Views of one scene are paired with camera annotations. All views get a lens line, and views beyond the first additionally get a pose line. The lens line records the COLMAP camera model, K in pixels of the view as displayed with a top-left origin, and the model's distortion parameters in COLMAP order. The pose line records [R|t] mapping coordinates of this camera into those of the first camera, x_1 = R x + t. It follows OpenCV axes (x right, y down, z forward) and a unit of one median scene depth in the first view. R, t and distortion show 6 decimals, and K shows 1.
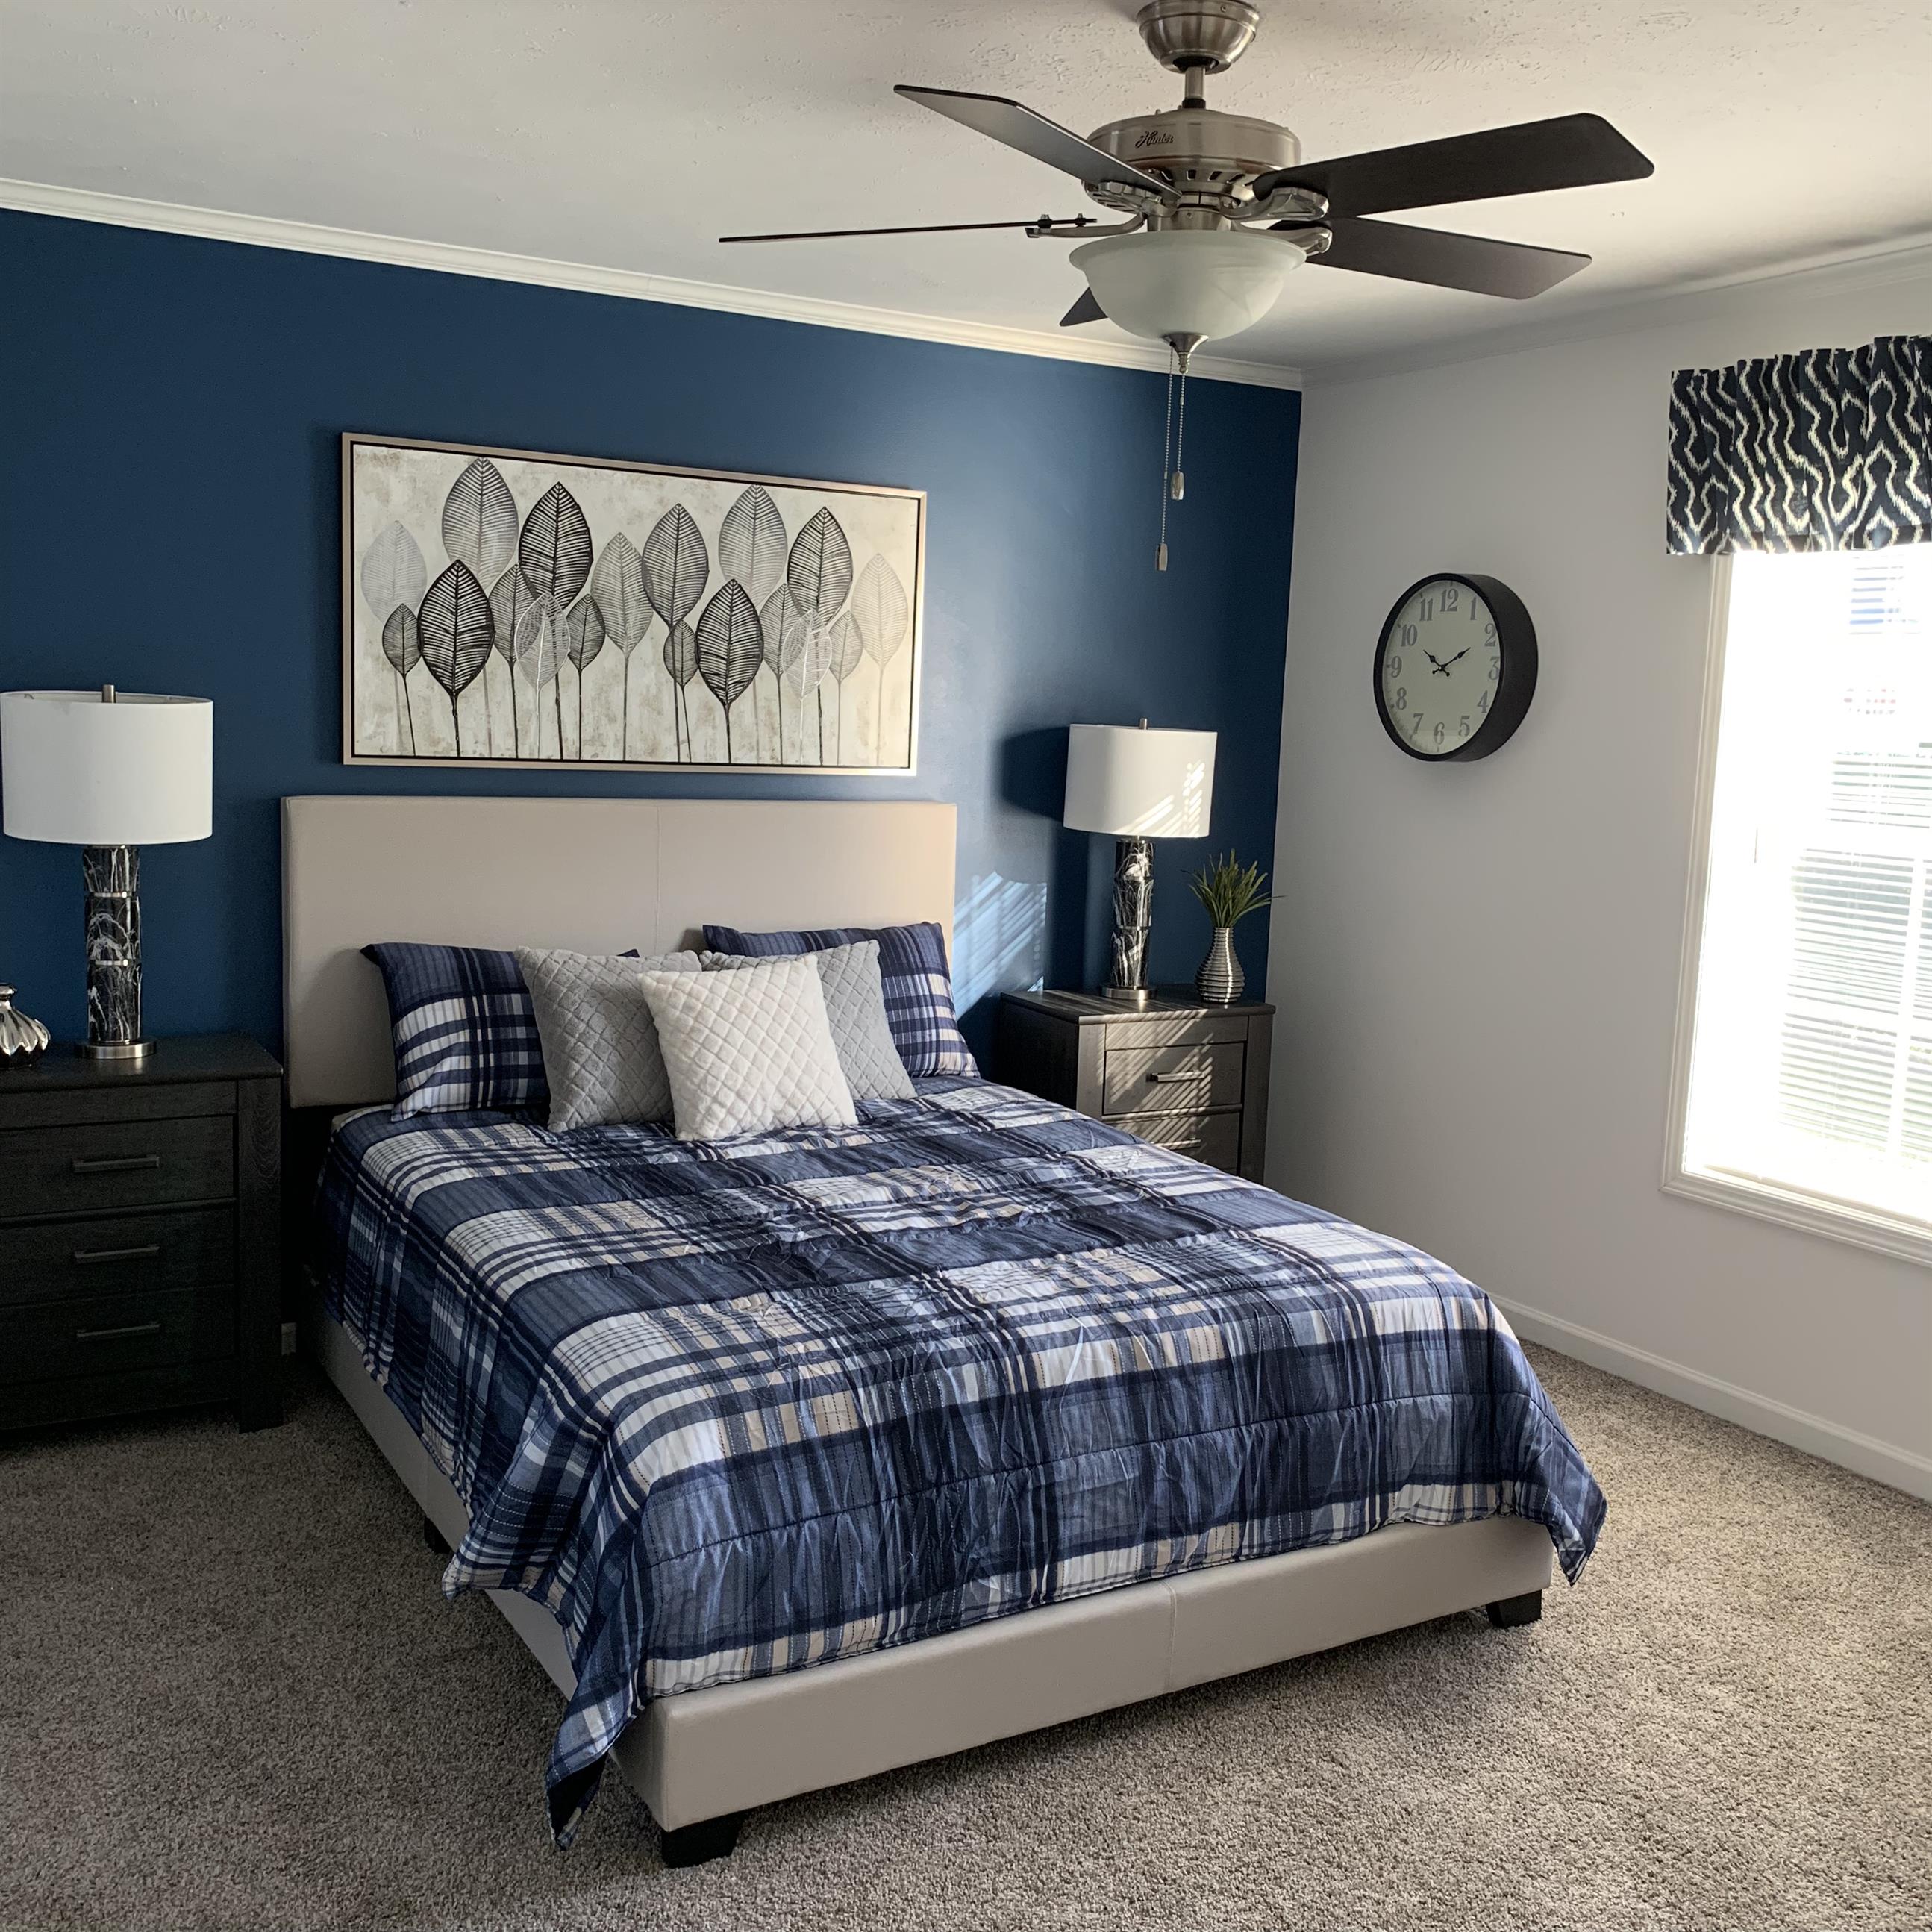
lens RADIAL K [[1956.1, 0, 966.0], [0, 1956.1, 966.0], [0, 0, 1]] dist [0.029207, -0.010734]
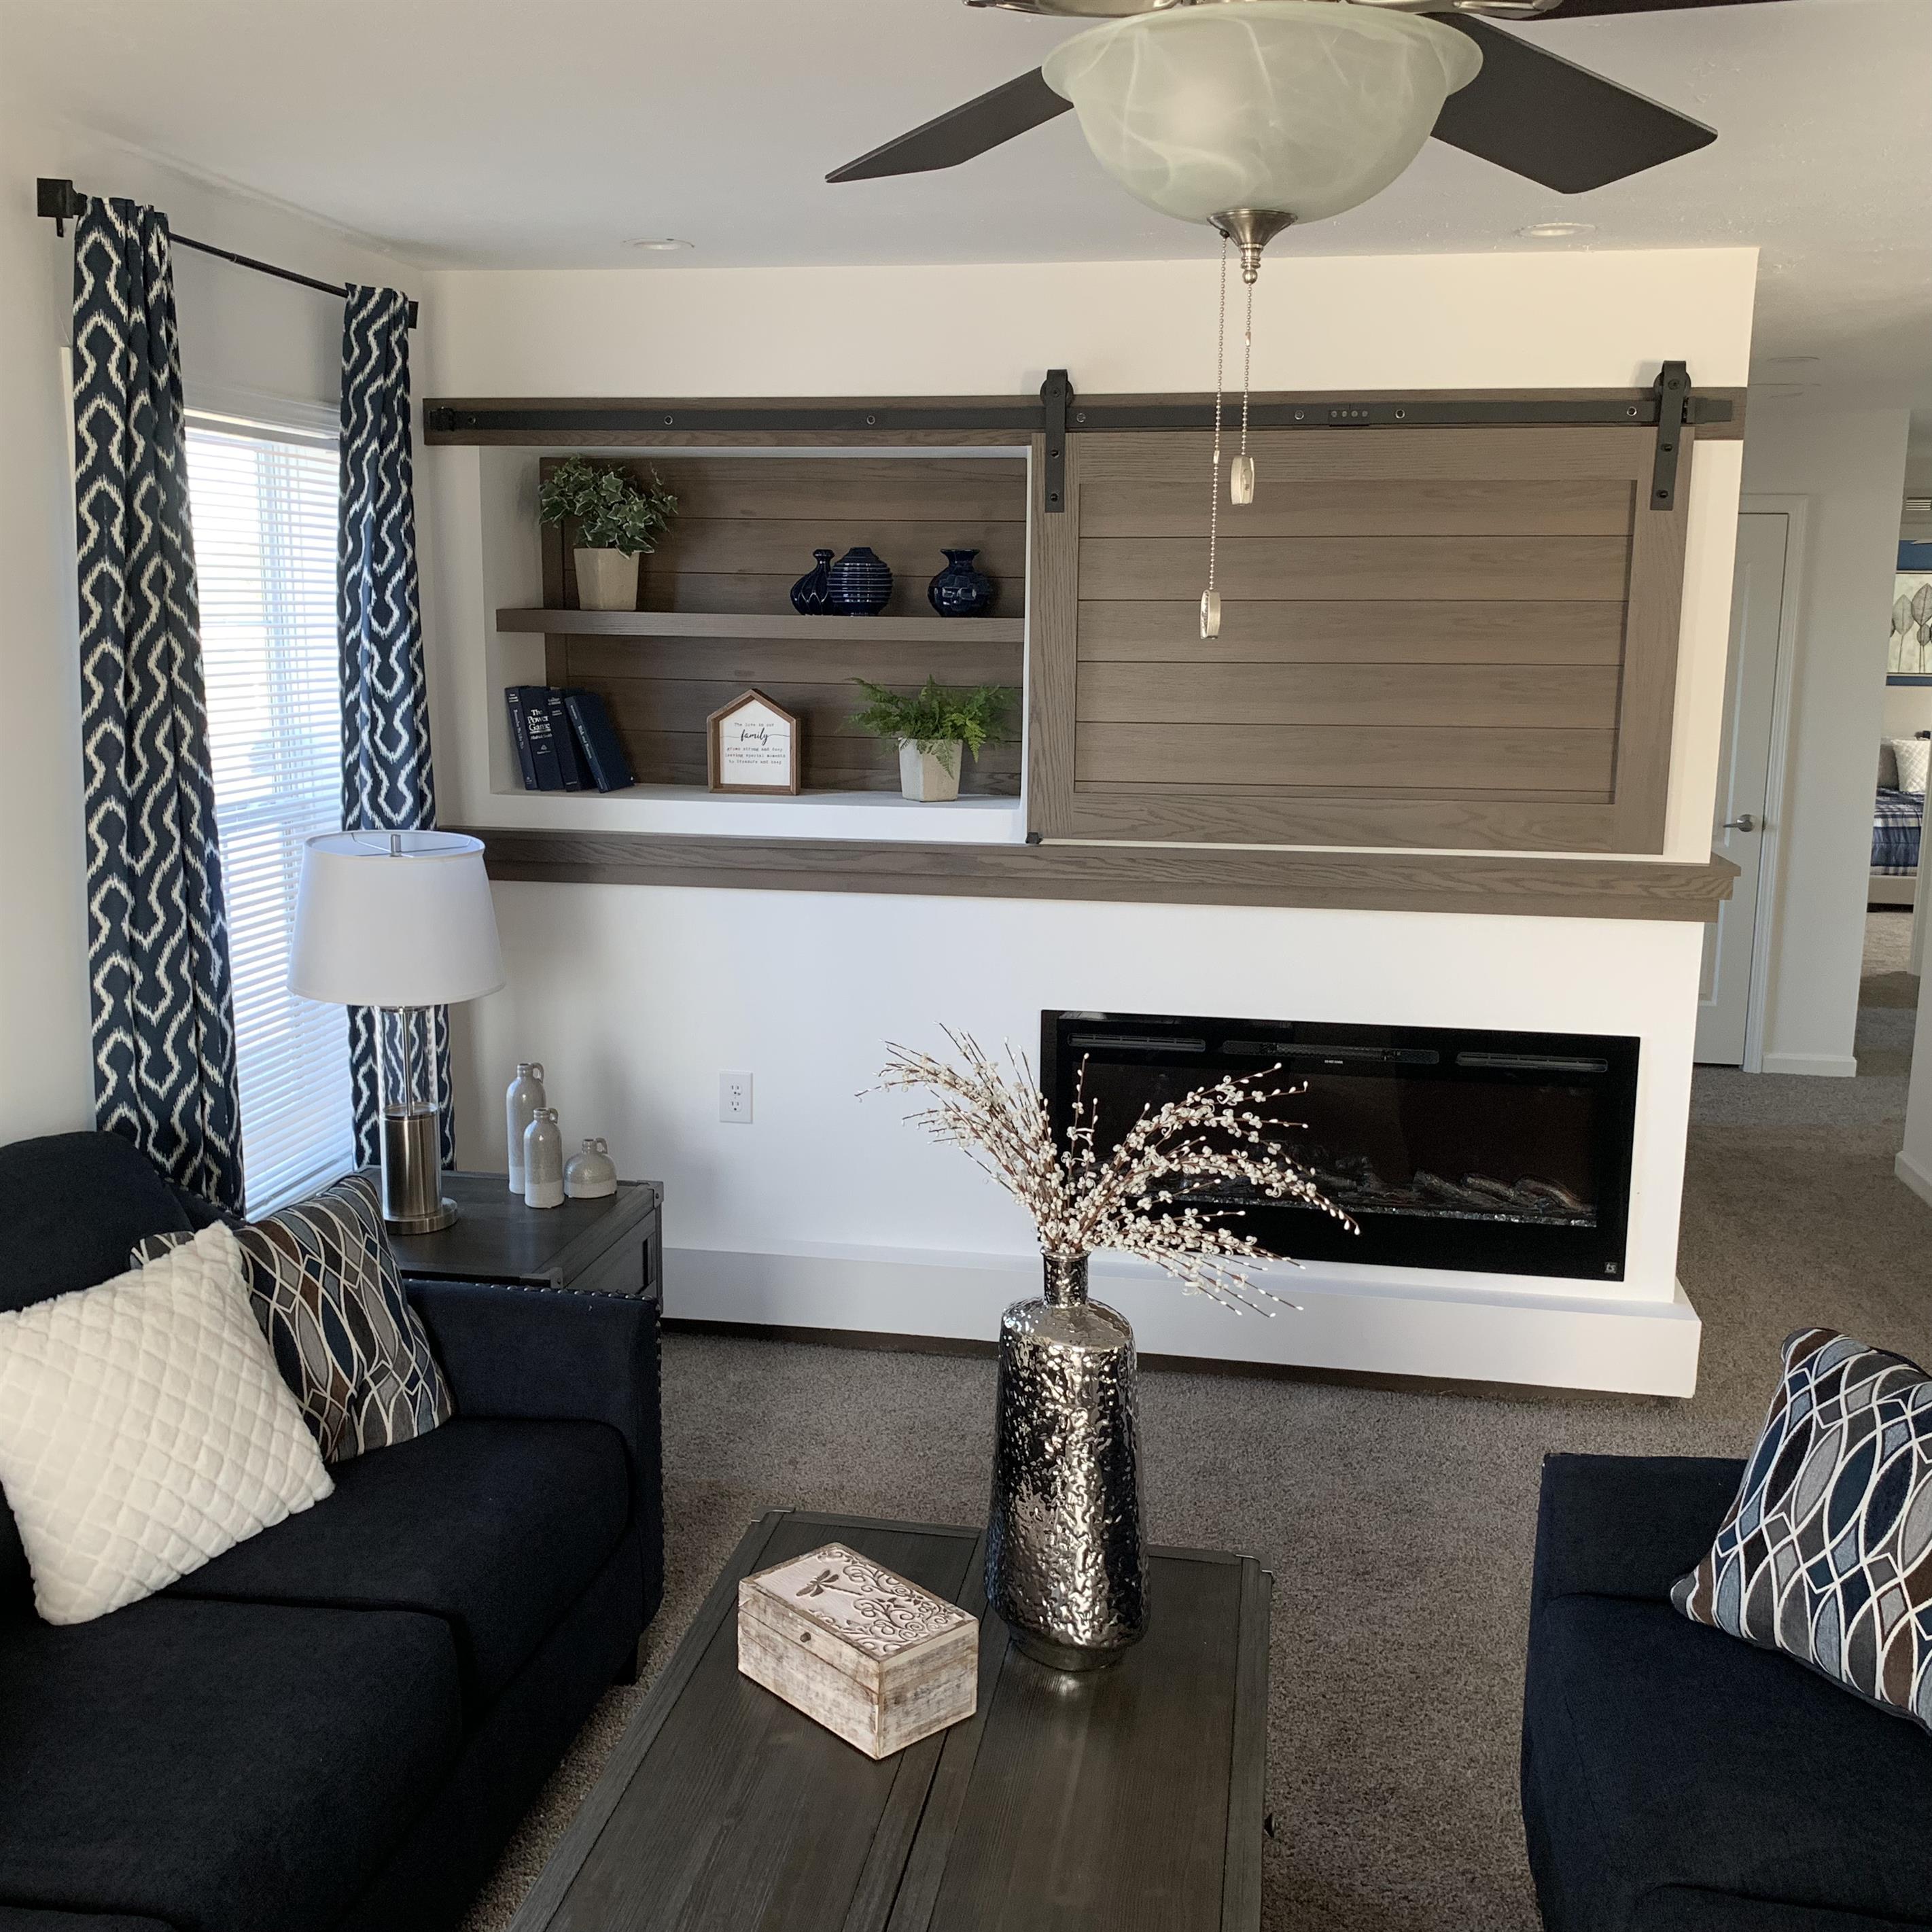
lens RADIAL K [[1956.1, 0, 966.0], [0, 1956.1, 966.0], [0, 0, 1]] dist [0.029207, -0.010734]
pose [[0.778765, 0.084229, -0.621635, 1.040561], [-0.063448, 0.996439, 0.055528, 0.440460], [0.624099, -0.003802, 0.781336, -3.718719]]
